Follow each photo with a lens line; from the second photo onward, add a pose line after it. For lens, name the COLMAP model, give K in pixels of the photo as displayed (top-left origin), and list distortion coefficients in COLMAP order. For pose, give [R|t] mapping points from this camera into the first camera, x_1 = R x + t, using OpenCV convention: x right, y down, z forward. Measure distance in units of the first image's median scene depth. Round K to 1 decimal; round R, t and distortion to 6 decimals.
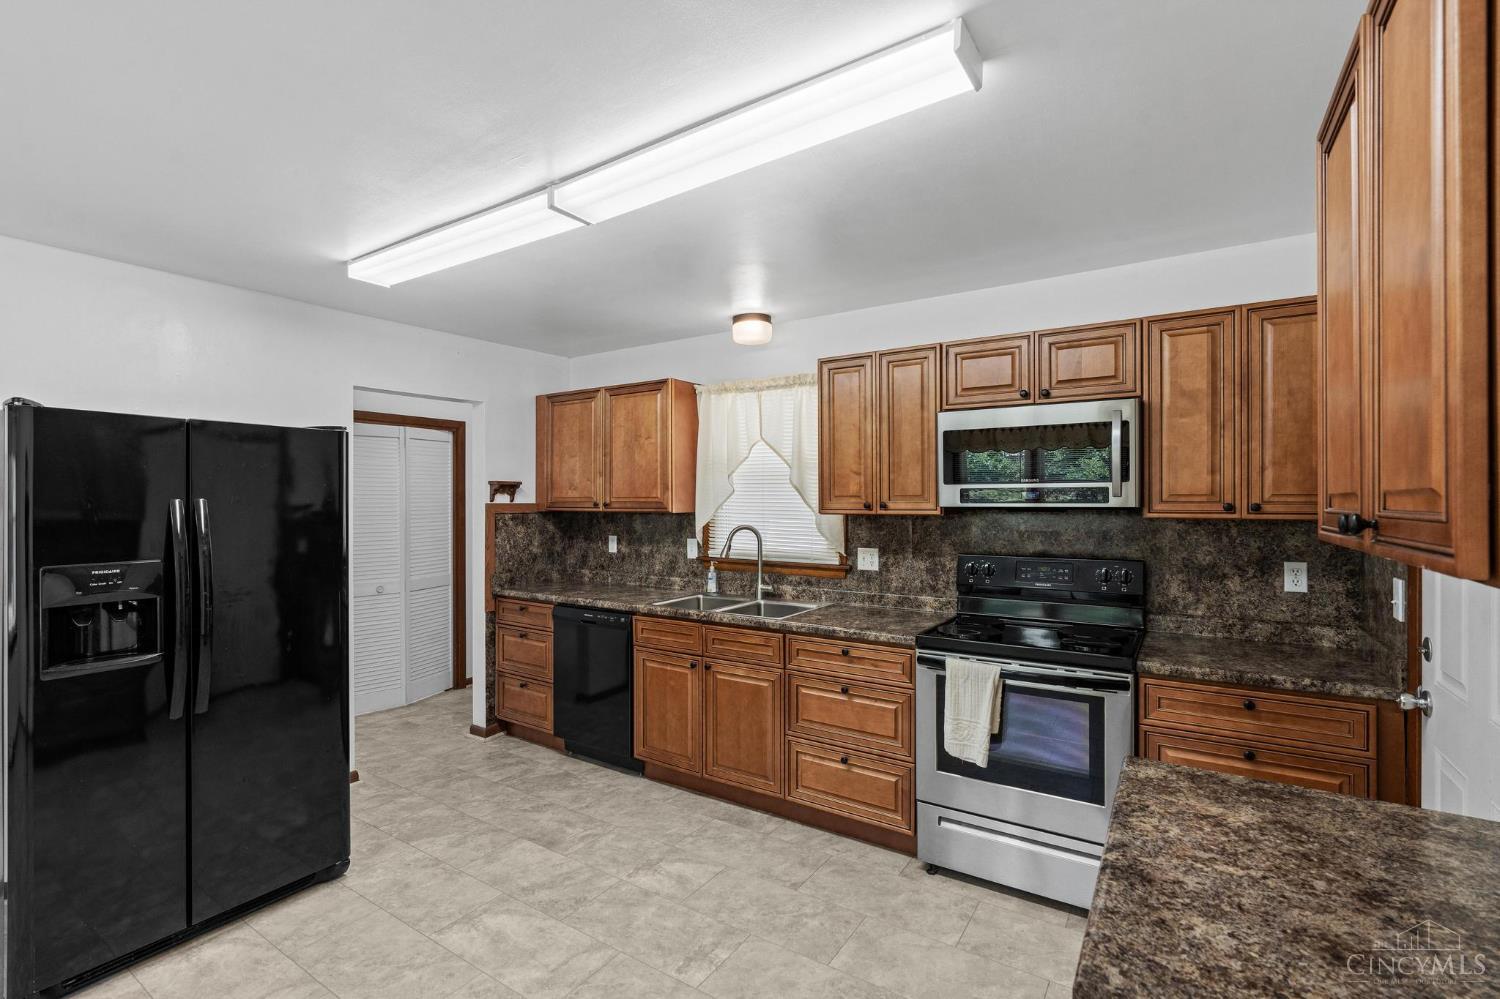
lens RADIAL K [[682.0, 0, 750.8], [0, 682.0, 503.4], [0, 0, 1]] dist [-0.001747, 0.000944]
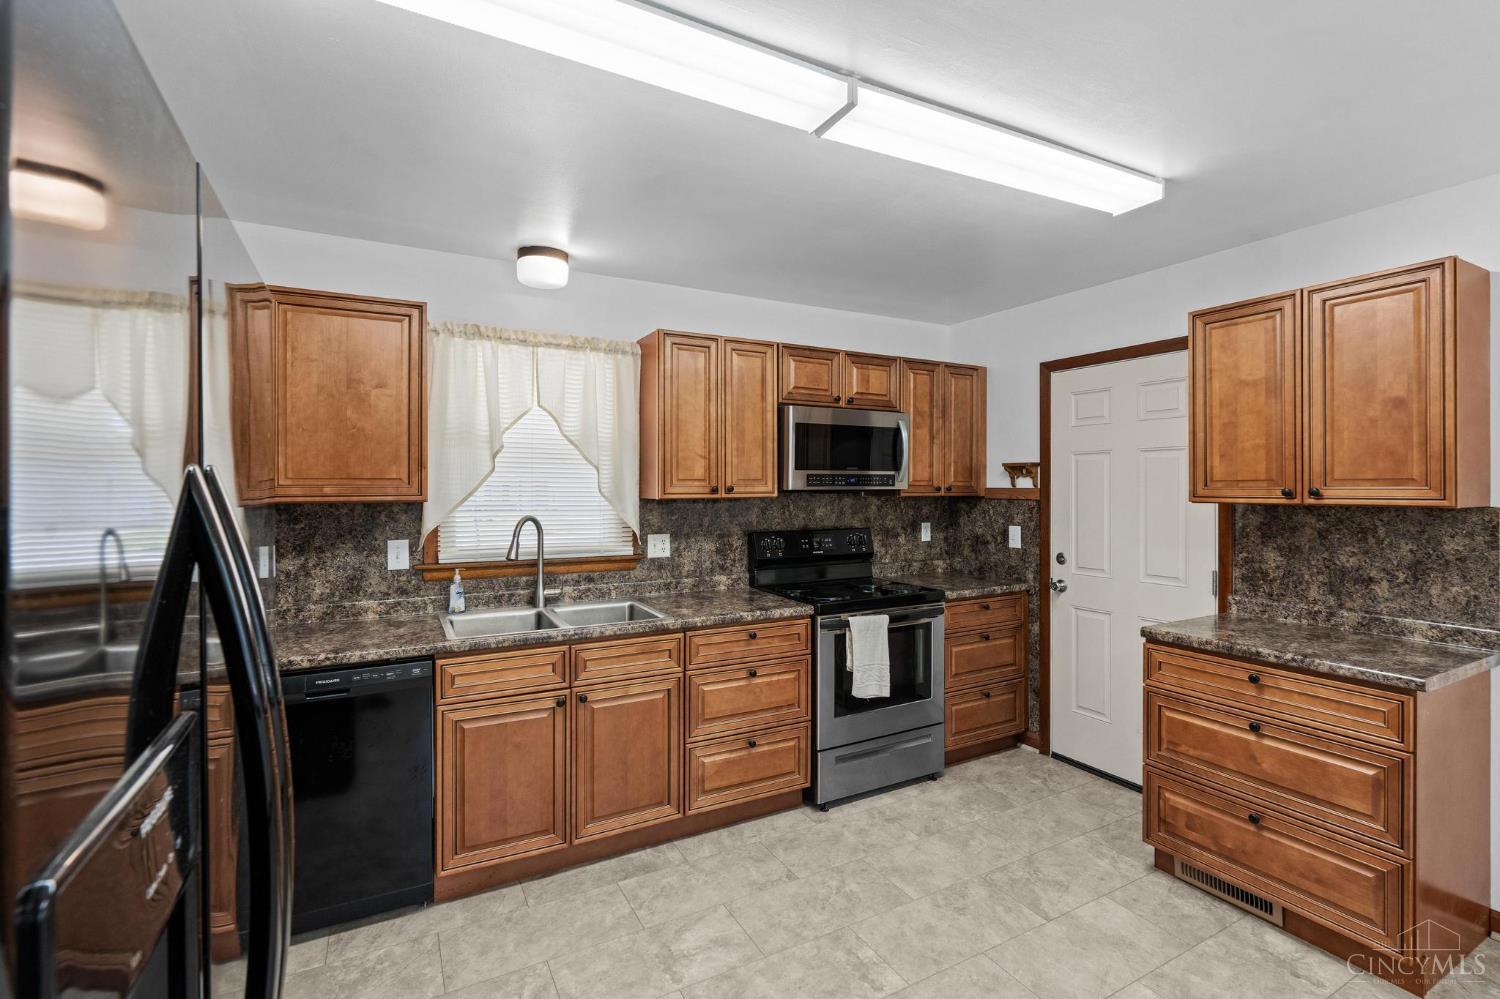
lens RADIAL K [[682.0, 0, 754.0], [0, 682.0, 488.8], [0, 0, 1]] dist [-0.001747, 0.000944]
pose [[0.473850, -0.002457, 0.880602, -0.663299], [0.004762, 0.999989, 0.000228, 0.002560], [-0.880593, 0.004085, 0.473856, 0.468780]]
